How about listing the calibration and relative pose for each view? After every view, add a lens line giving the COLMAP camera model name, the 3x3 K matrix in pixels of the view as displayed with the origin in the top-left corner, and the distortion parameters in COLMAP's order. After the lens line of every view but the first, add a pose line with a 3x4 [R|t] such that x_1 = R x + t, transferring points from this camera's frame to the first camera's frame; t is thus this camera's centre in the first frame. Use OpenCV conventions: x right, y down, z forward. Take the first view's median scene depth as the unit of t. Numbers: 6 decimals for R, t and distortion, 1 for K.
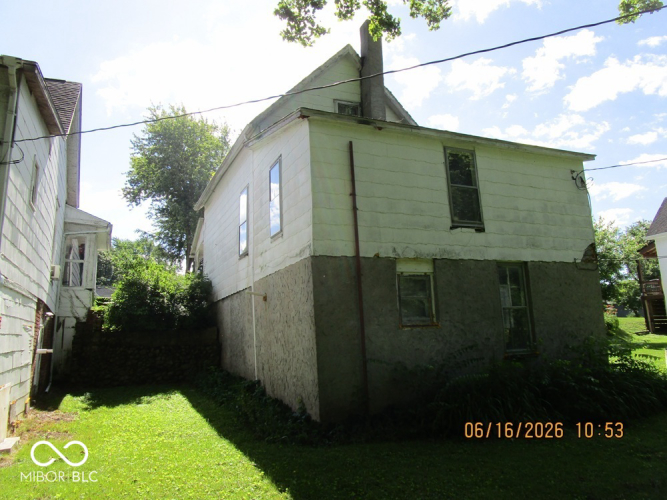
lens RADIAL K [[486.2, 0, 331.1], [0, 486.2, 246.0], [0, 0, 1]] dist [-0.009176, -0.000562]
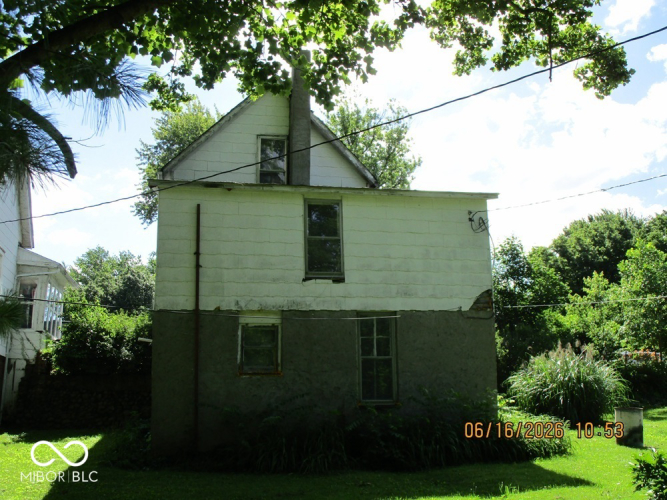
lens RADIAL K [[722.3, 0, 333.3], [0, 722.3, 235.6], [0, 0, 1]] dist [-0.023331, -0.001195]
pose [[0.976465, -0.020598, -0.214692, 0.617482], [0.014289, 0.999420, -0.030899, -0.080053], [0.215204, 0.027104, 0.976193, -0.474918]]
